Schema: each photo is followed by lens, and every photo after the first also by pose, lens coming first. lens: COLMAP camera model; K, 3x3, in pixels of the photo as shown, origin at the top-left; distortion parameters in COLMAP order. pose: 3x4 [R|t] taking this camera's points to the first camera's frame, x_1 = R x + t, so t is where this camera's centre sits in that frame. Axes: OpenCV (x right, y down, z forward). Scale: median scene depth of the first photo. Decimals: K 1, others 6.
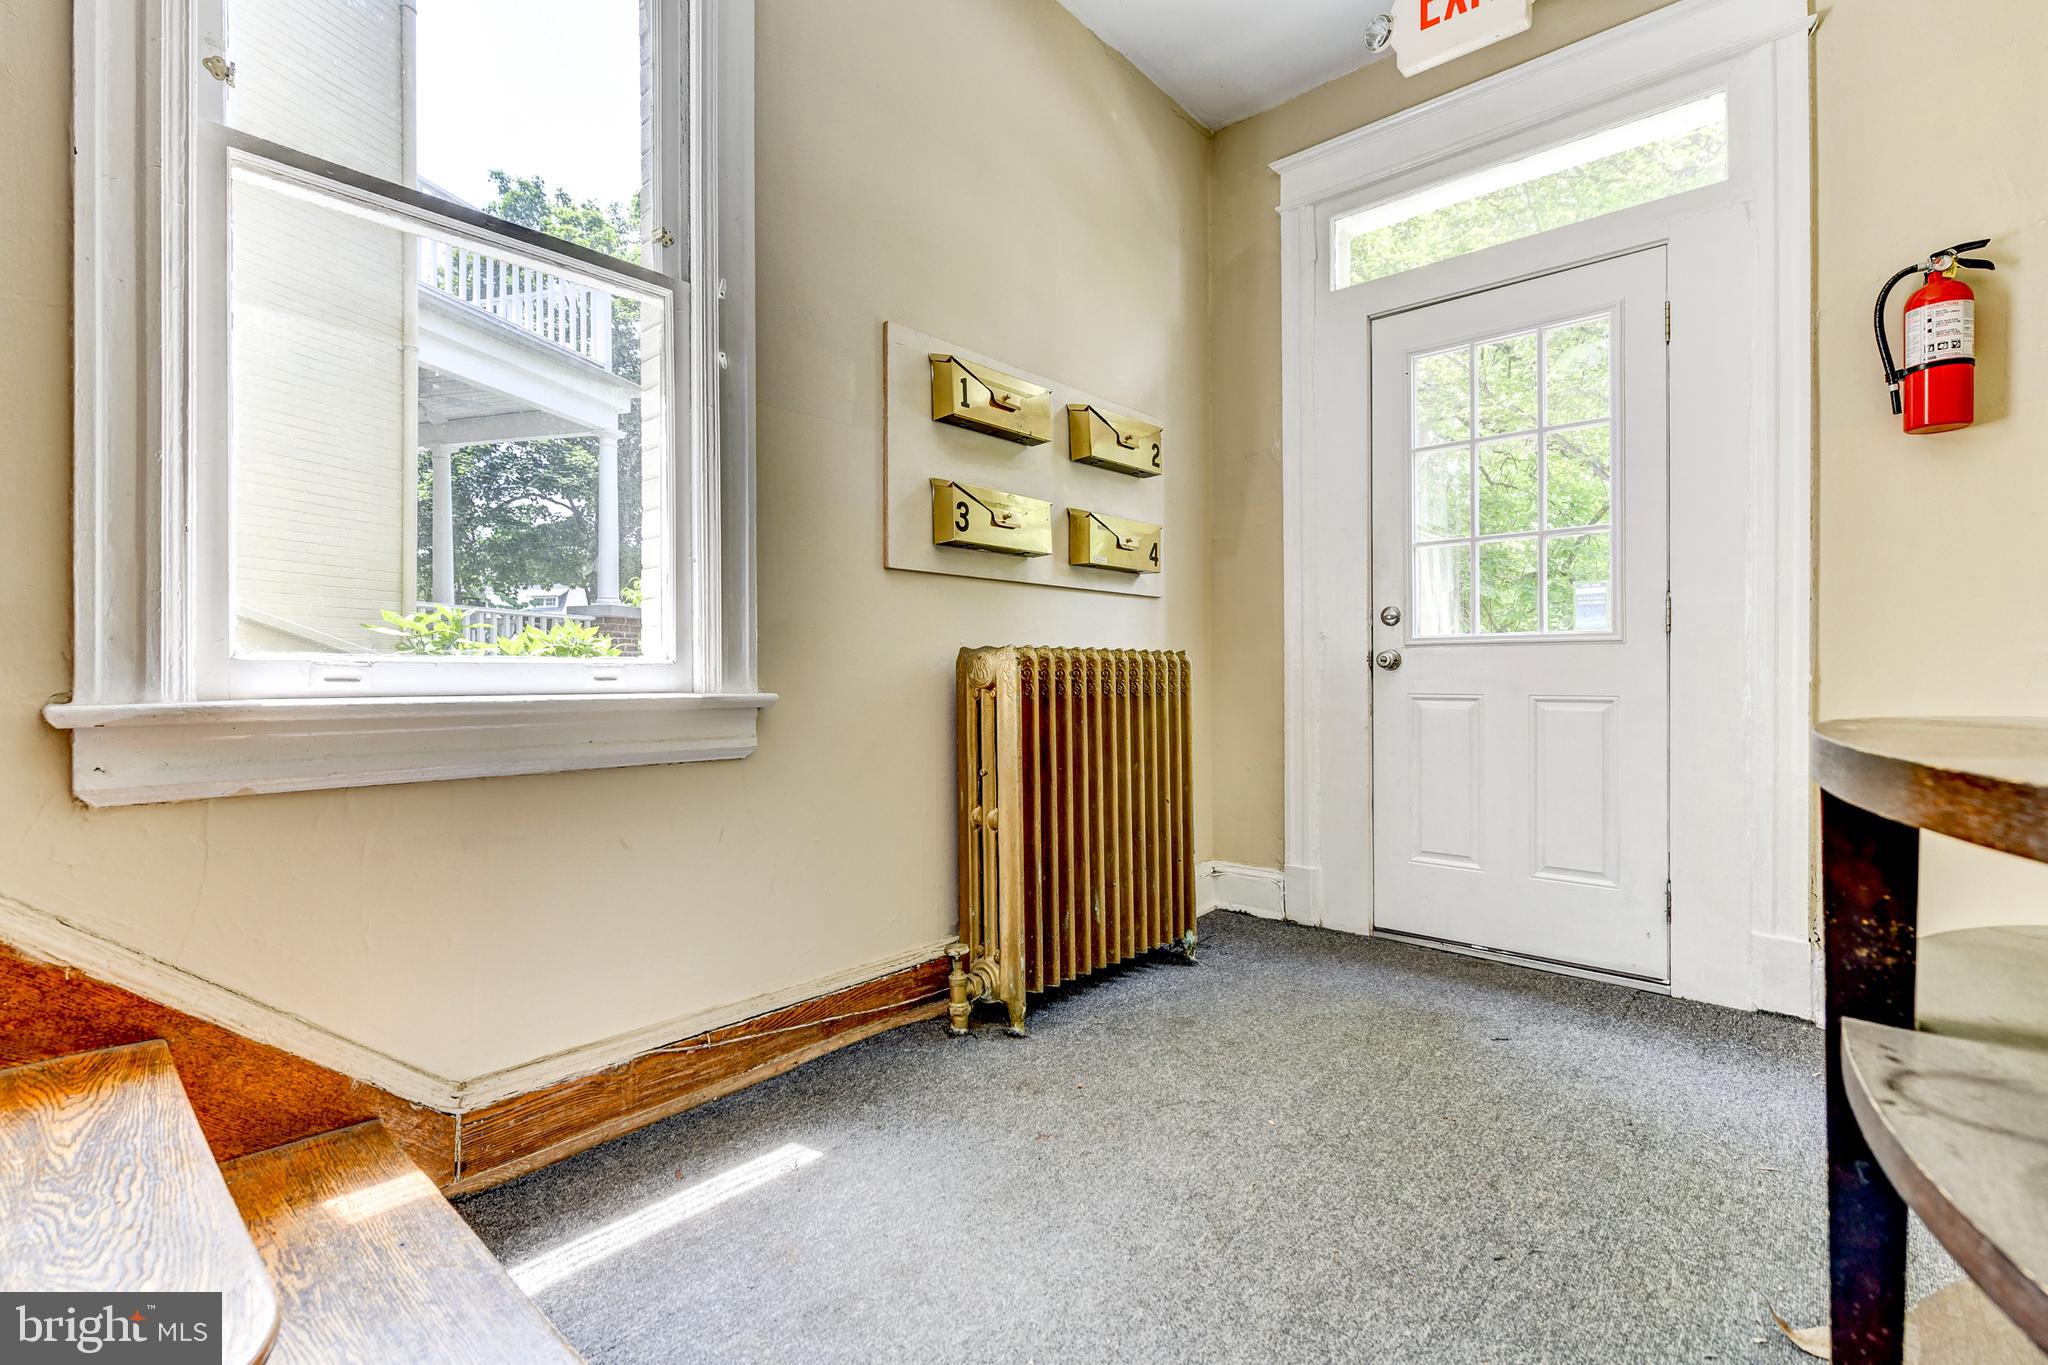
lens RADIAL K [[924.5, 0, 1022.8], [0, 924.5, 676.2], [0, 0, 1]] dist [-0.001039, -0.000084]
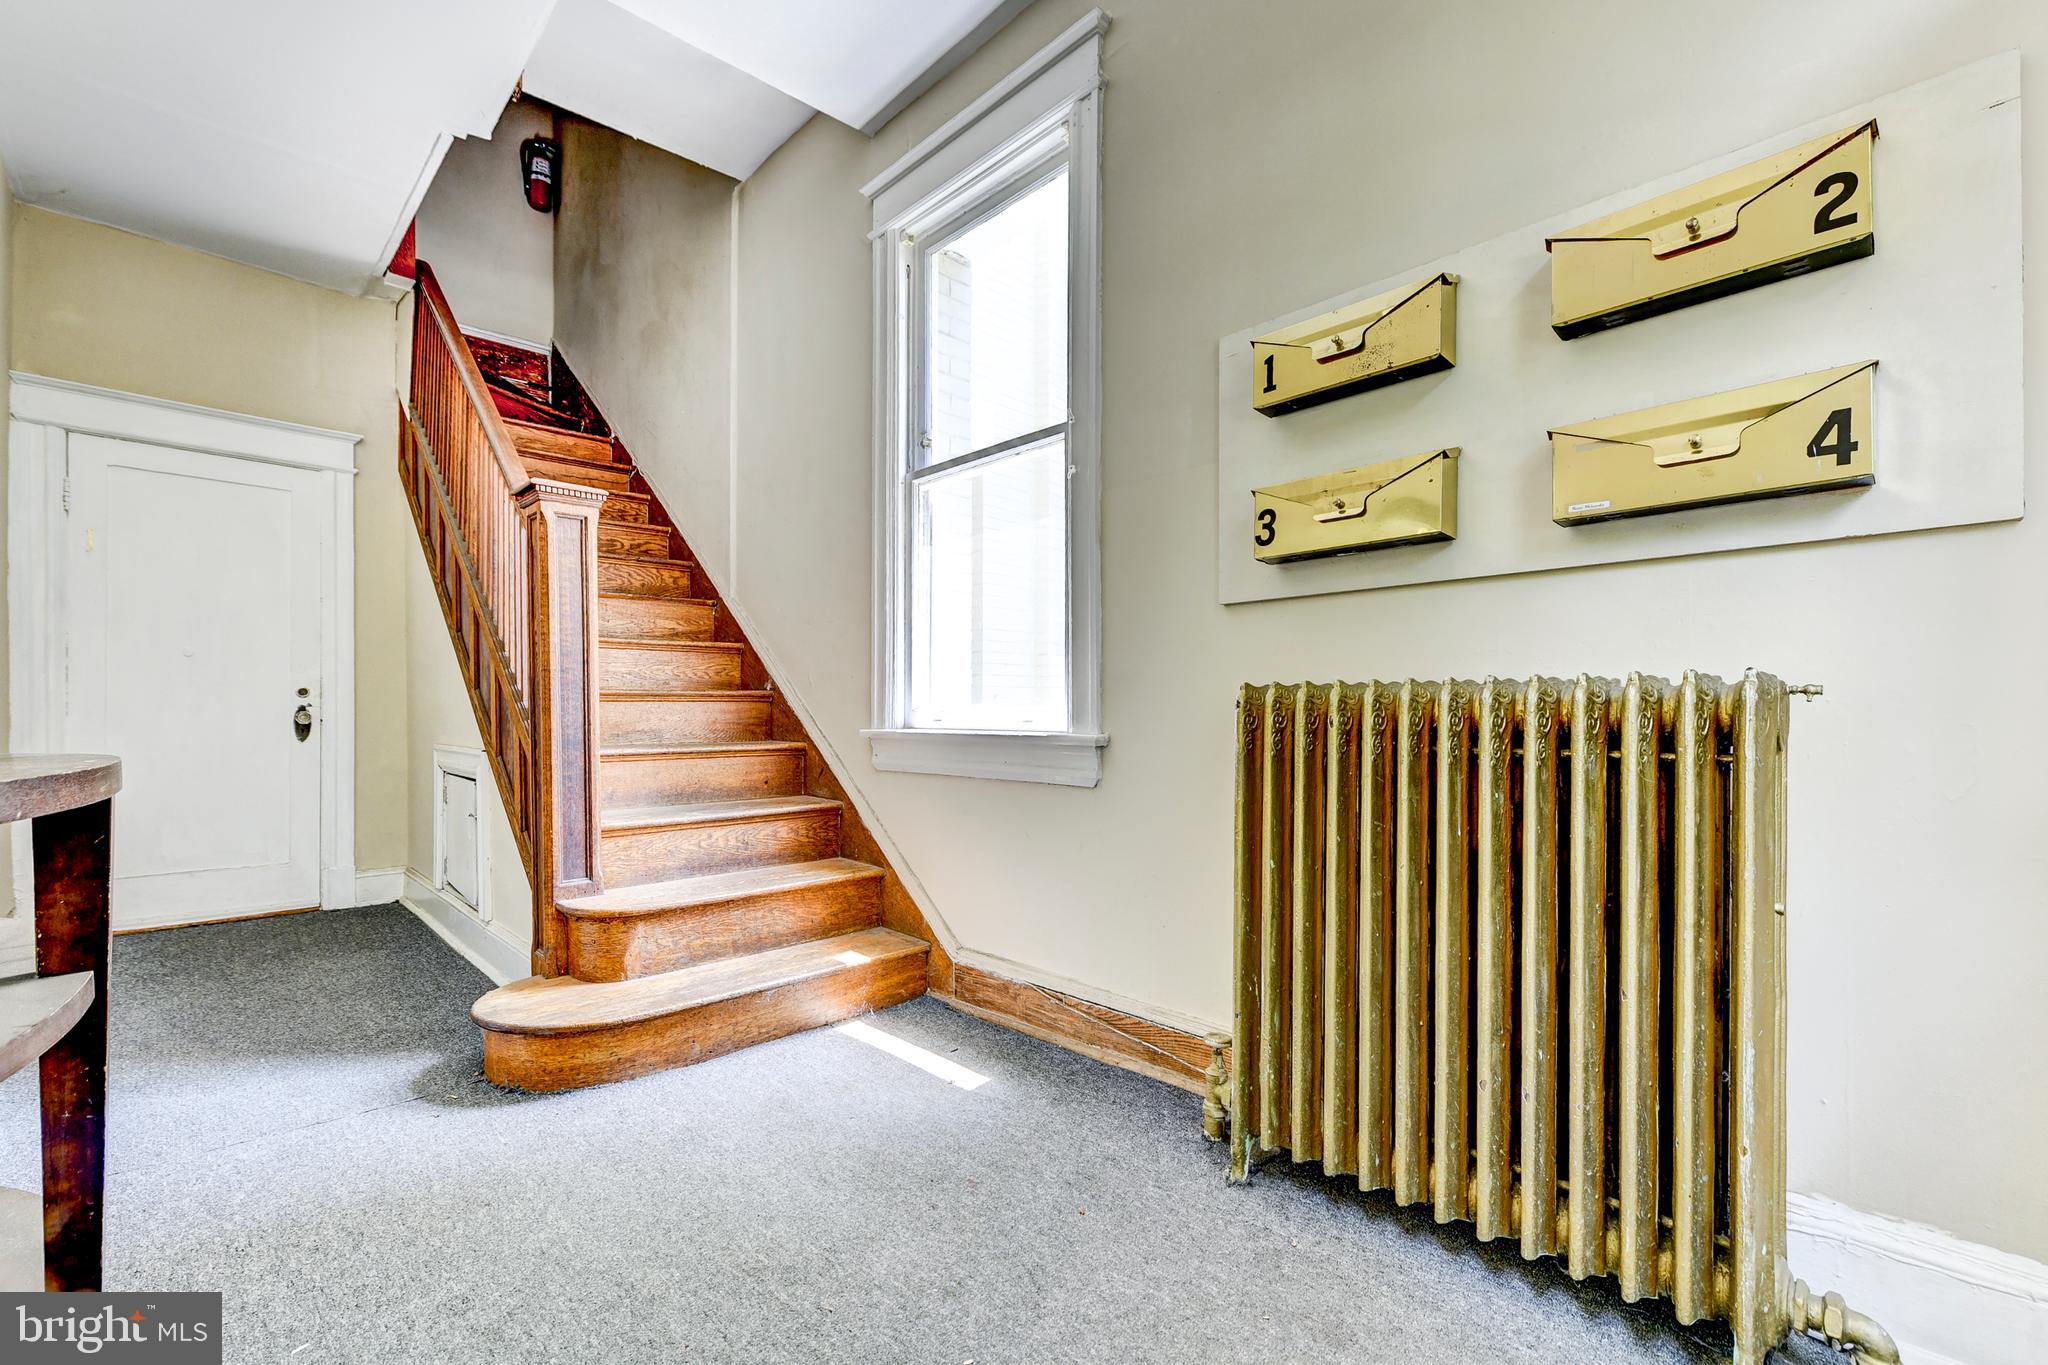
lens RADIAL K [[837.8, 0, 1010.5], [0, 837.8, 718.3], [0, 0, 1]] dist [0.005264, 0.000252]
pose [[-0.057414, 0.002341, -0.998348, 0.792804], [-0.005688, 0.999980, 0.002671, -0.004469], [0.998334, 0.005832, -0.057399, 0.938183]]
